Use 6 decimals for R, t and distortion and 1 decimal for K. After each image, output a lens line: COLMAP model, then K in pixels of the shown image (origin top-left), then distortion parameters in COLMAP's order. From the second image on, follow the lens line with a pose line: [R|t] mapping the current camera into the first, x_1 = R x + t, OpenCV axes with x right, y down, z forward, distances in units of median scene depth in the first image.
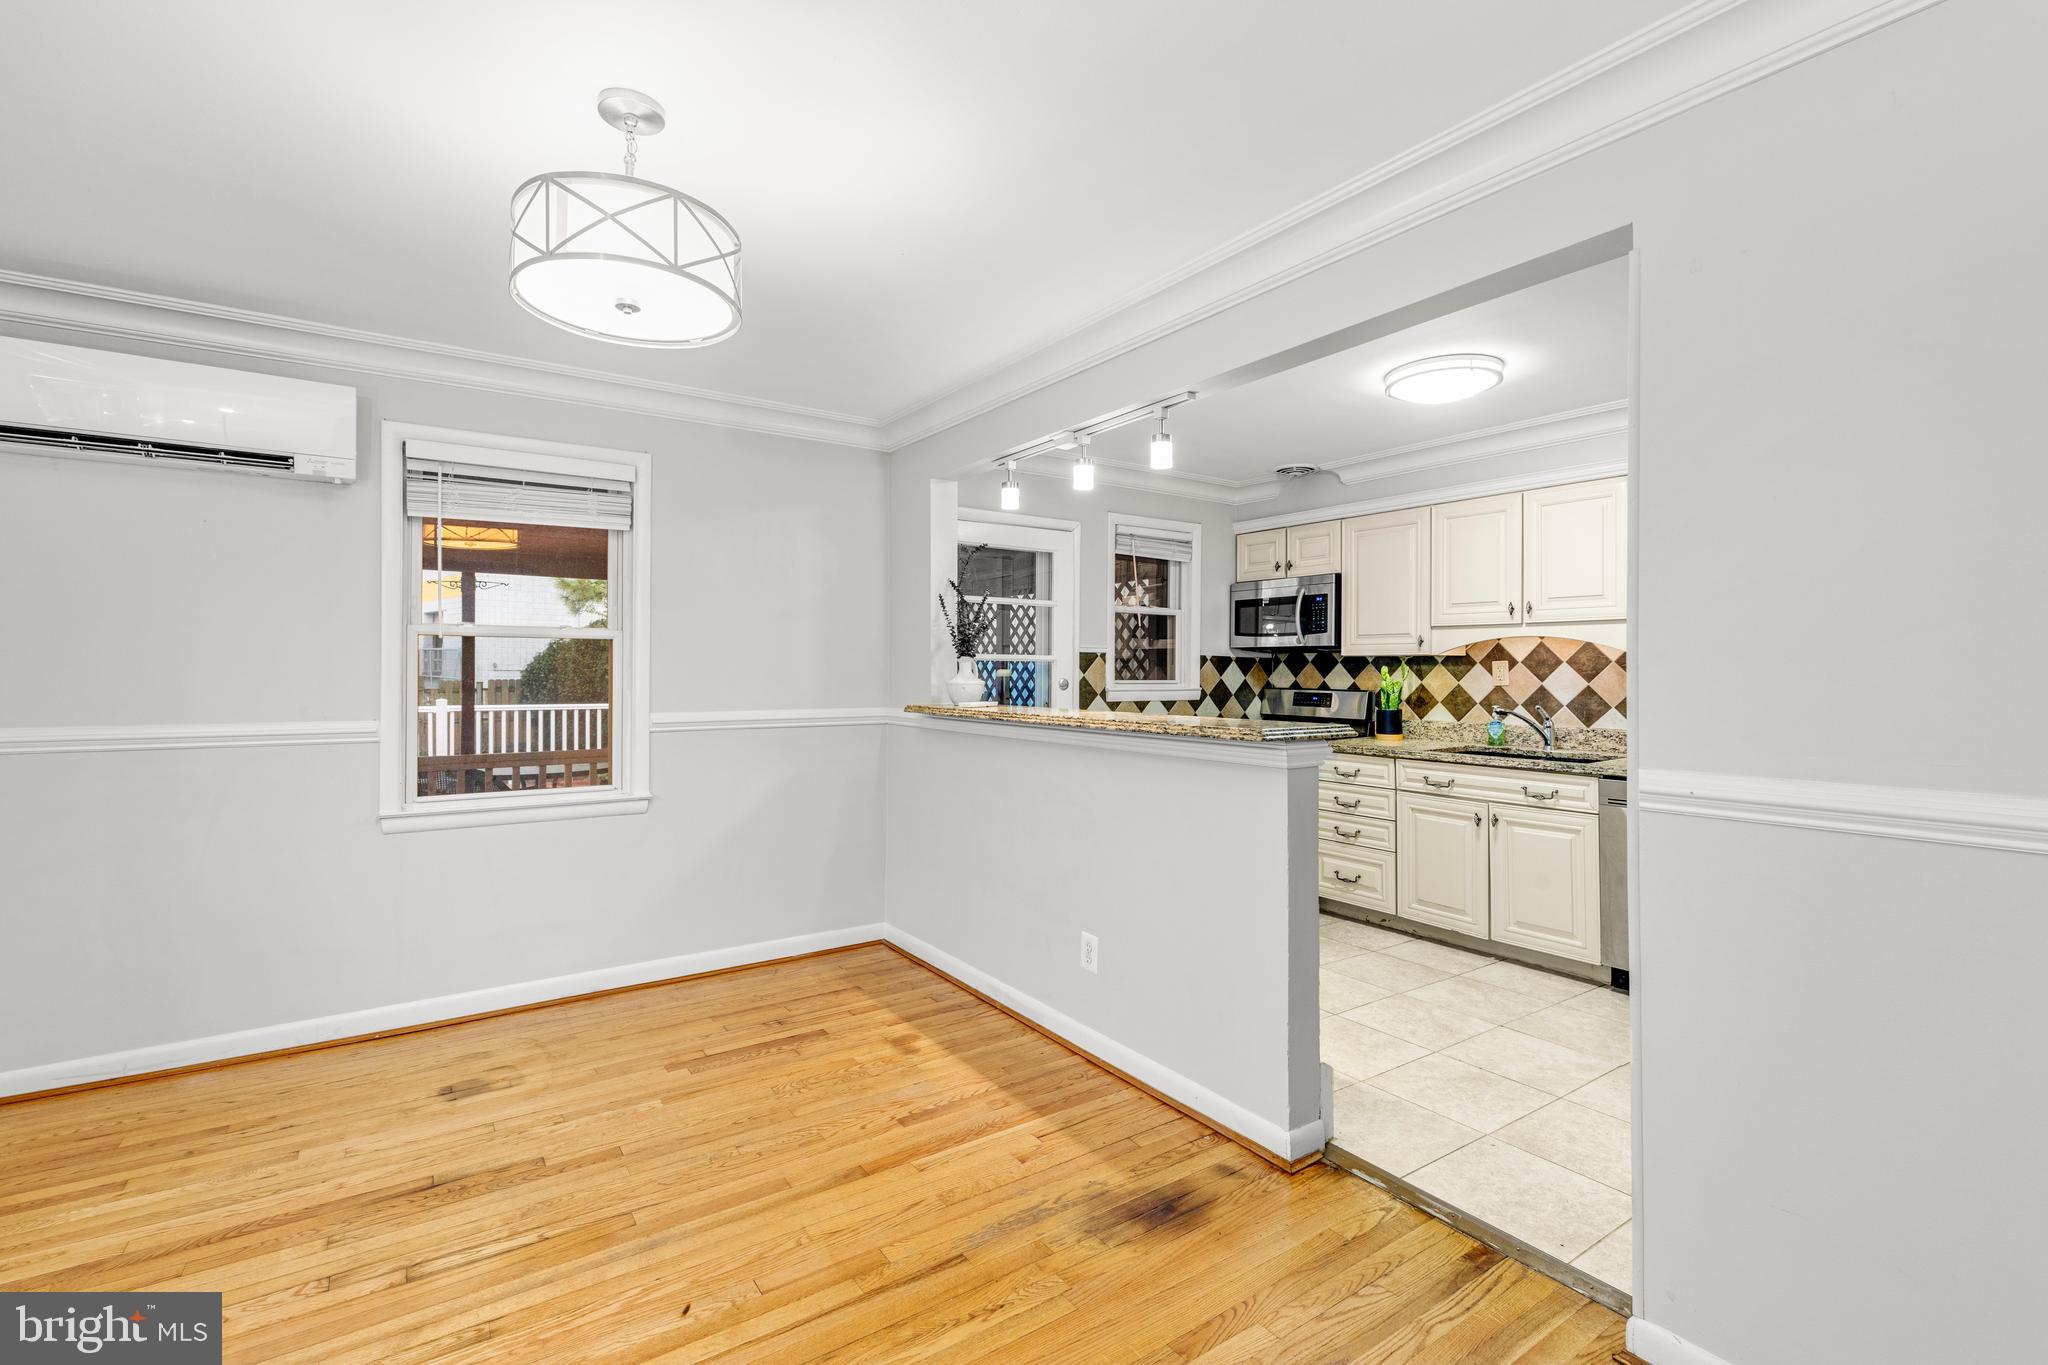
lens RADIAL K [[921.4, 0, 1028.3], [0, 921.4, 667.5], [0, 0, 1]] dist [0.009242, -0.001810]
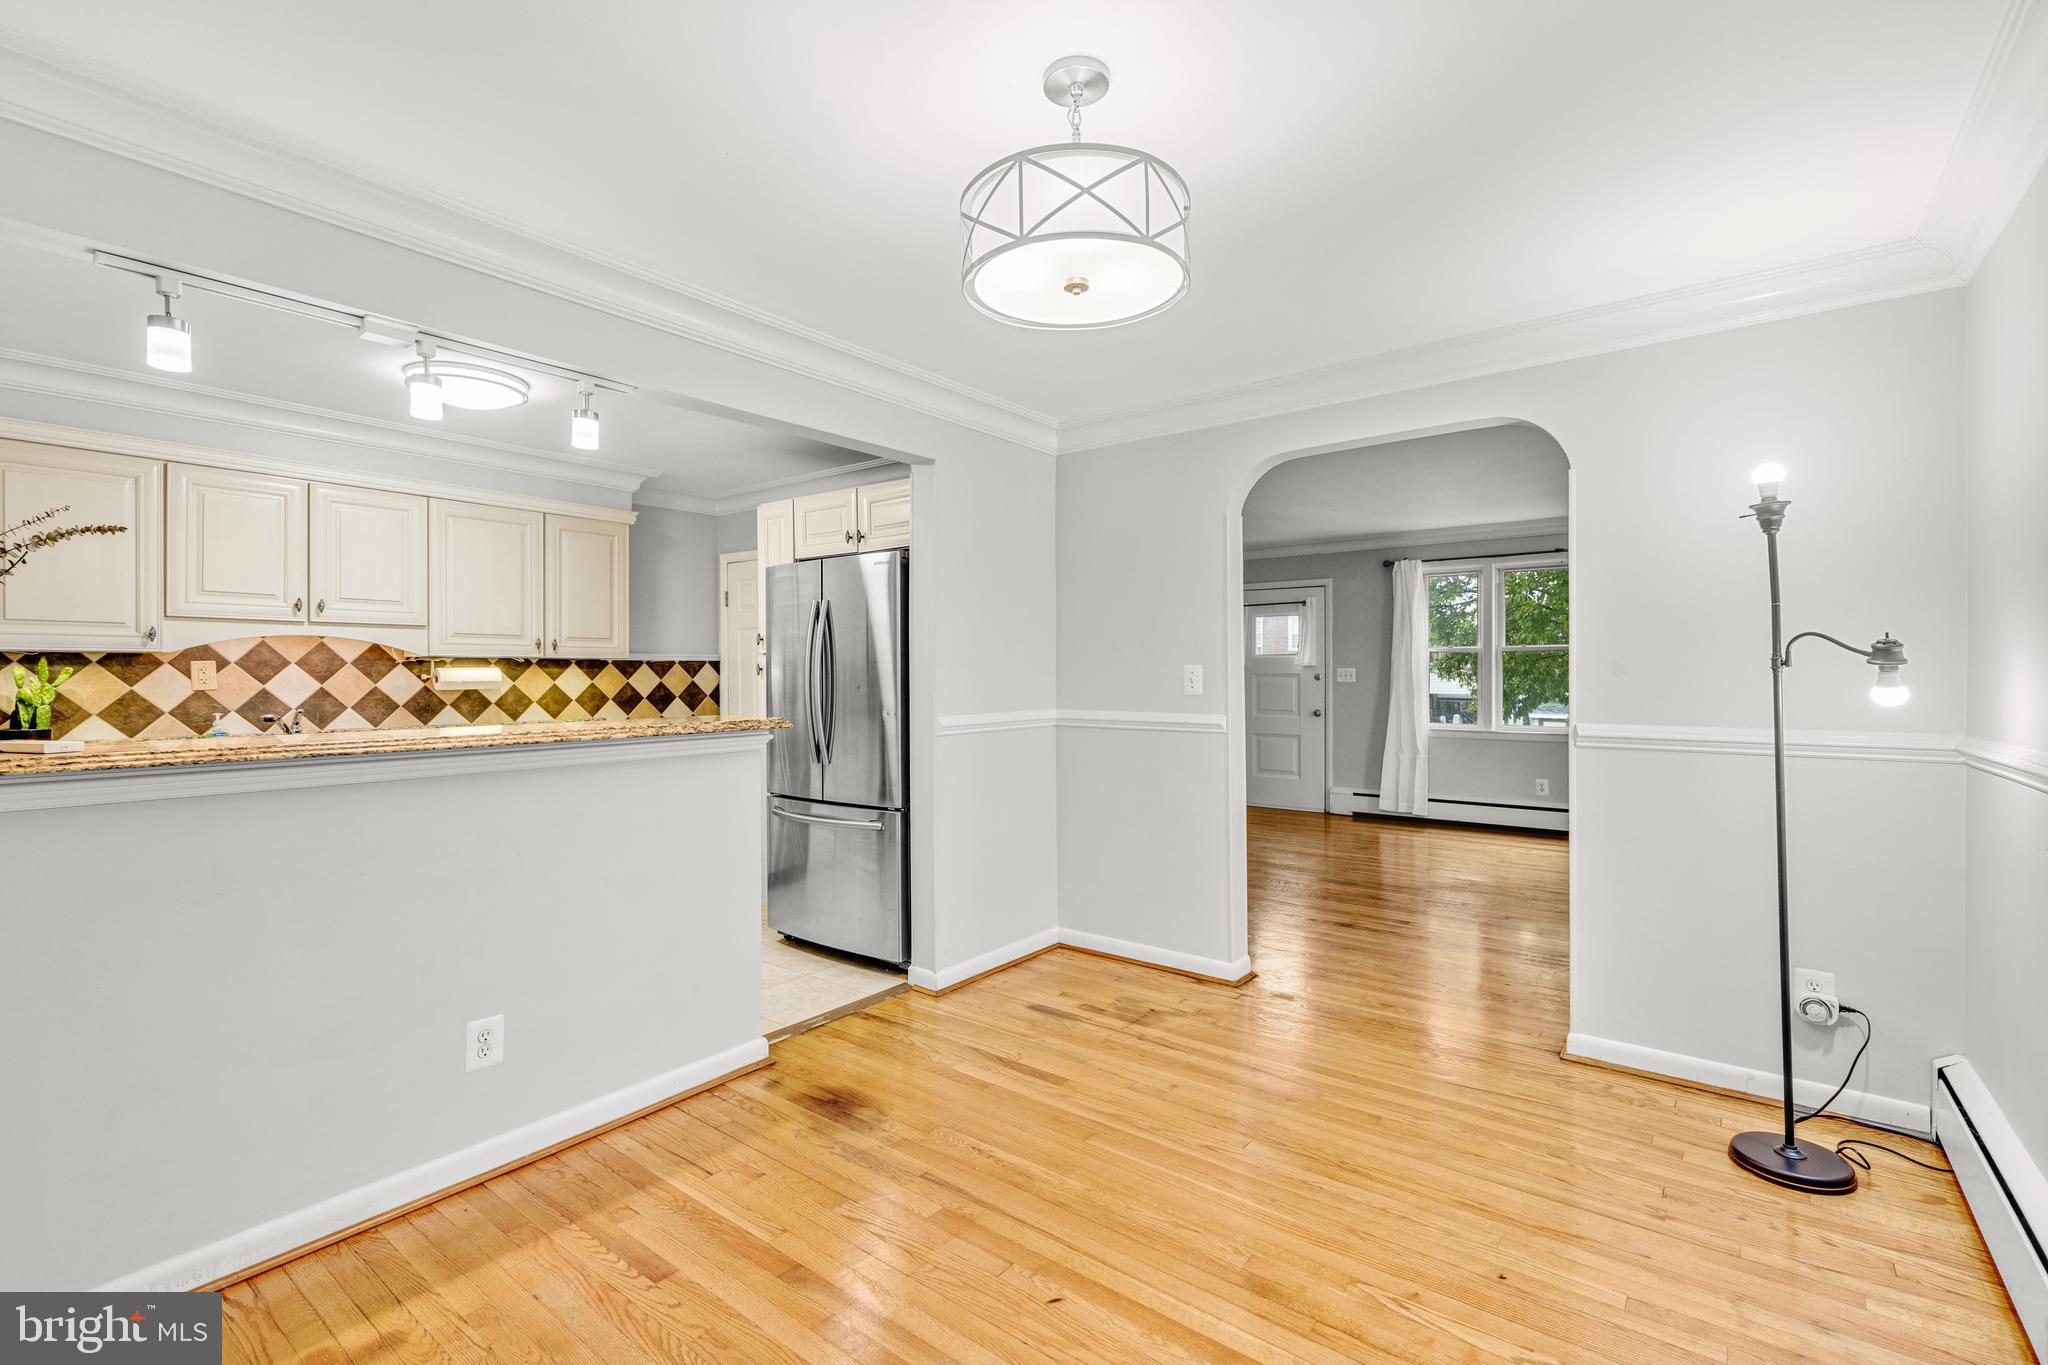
lens RADIAL K [[914.9, 0, 1031.3], [0, 914.9, 677.5], [0, 0, 1]] dist [0.006475, -0.001196]
pose [[-0.303920, -0.007440, 0.952668, -0.584424], [-0.001618, 0.999972, 0.007294, 0.000783], [-0.952696, 0.000675, -0.303924, 0.590512]]
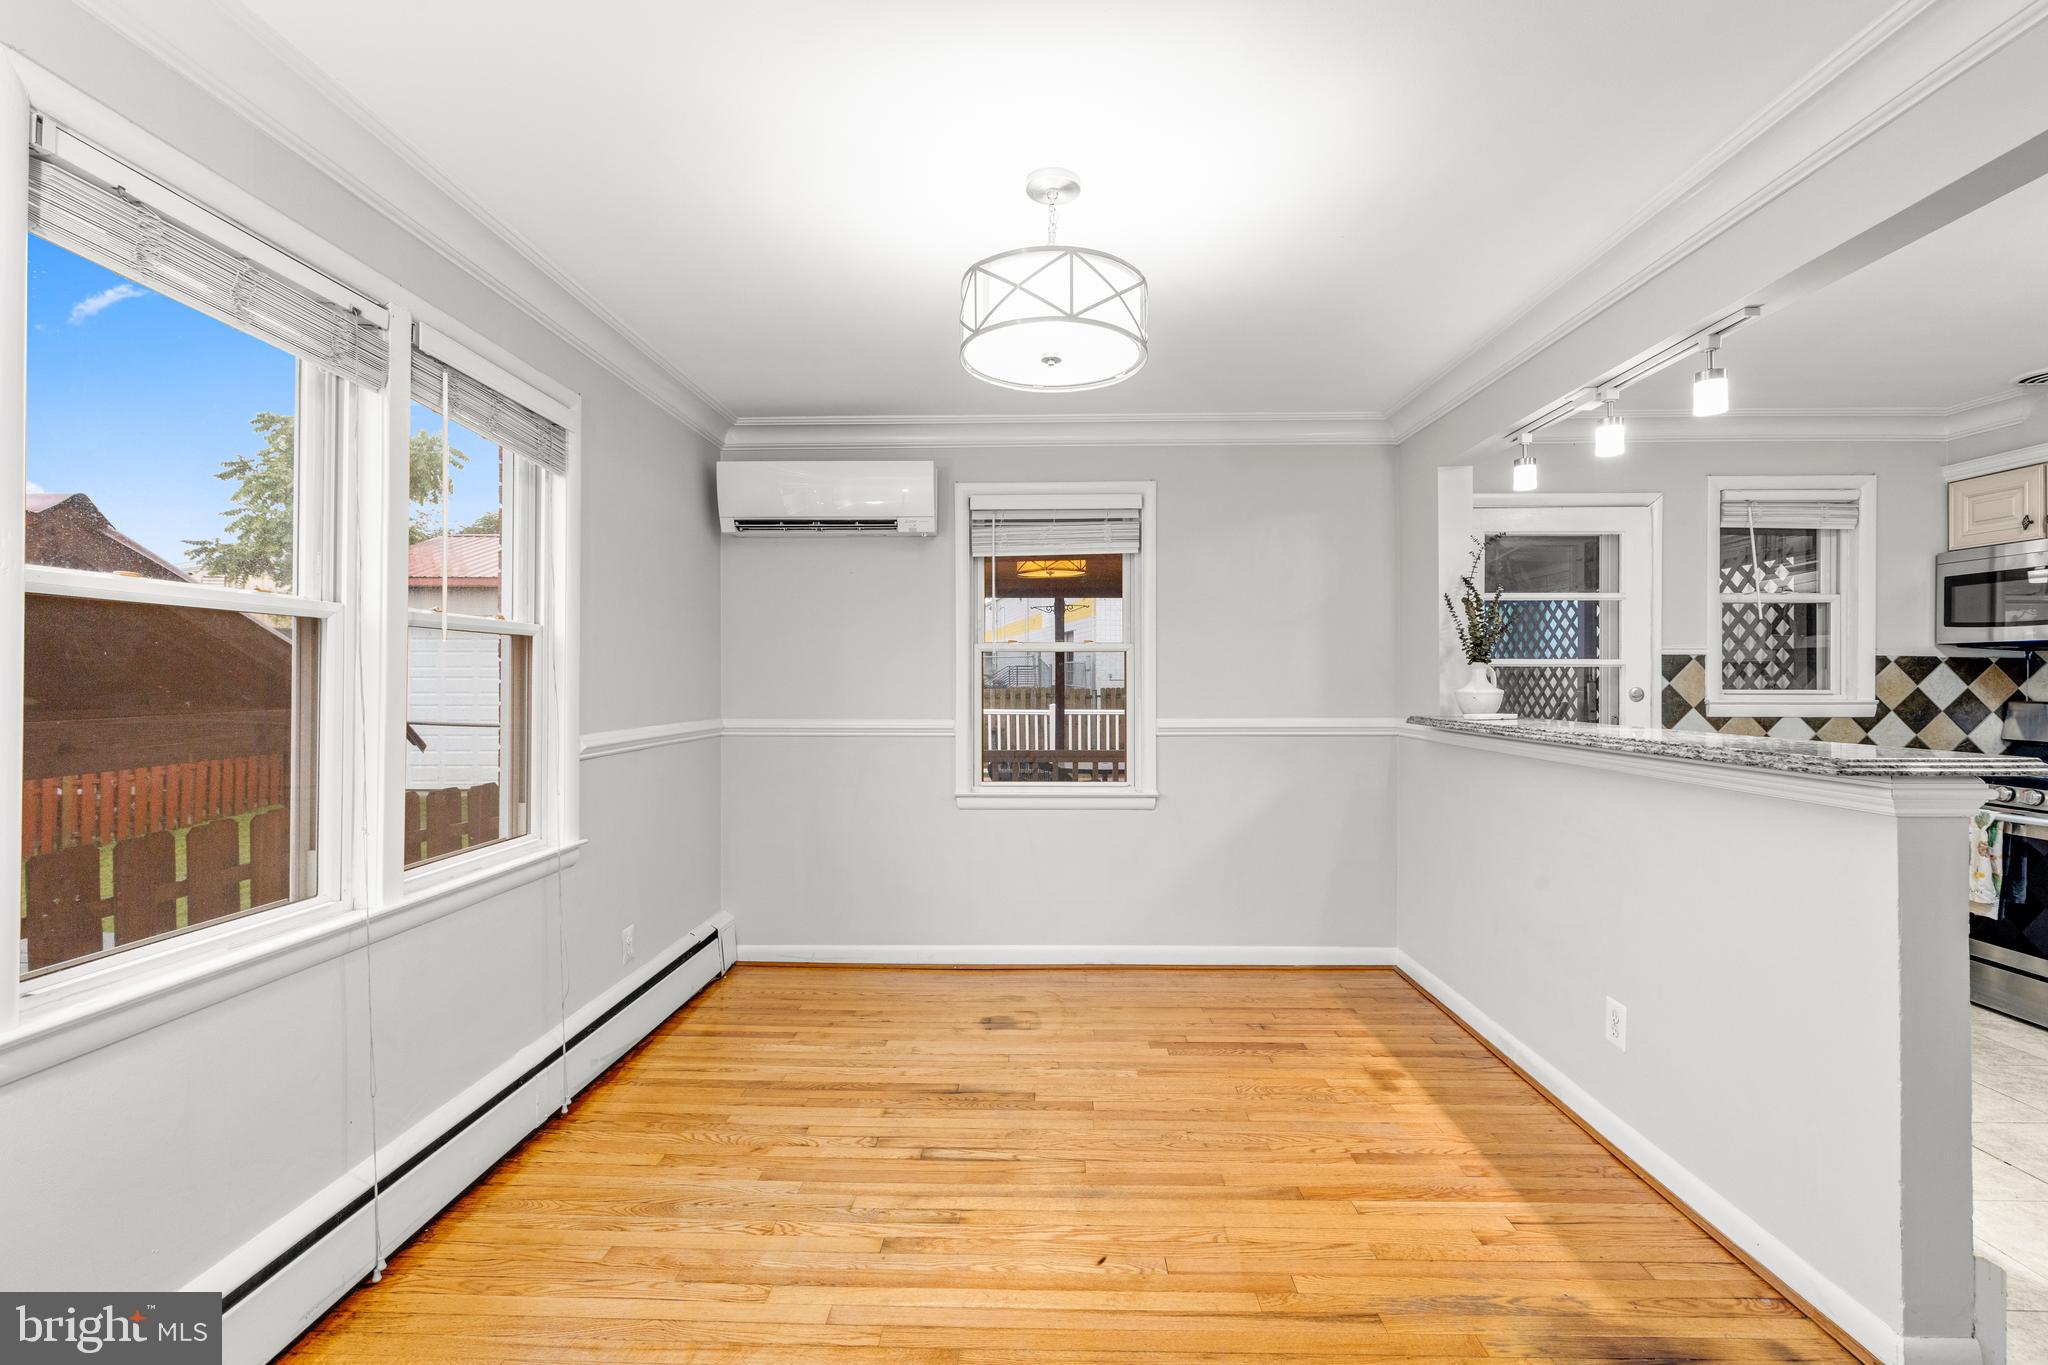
lens RADIAL K [[914.9, 0, 1031.3], [0, 914.9, 677.5], [0, 0, 1]] dist [0.006475, -0.001196]
pose [[0.812422, -0.005275, -0.583047, 0.089057], [0.005885, 0.999982, -0.000846, 0.000970], [0.583041, -0.002744, 0.812438, 0.030433]]
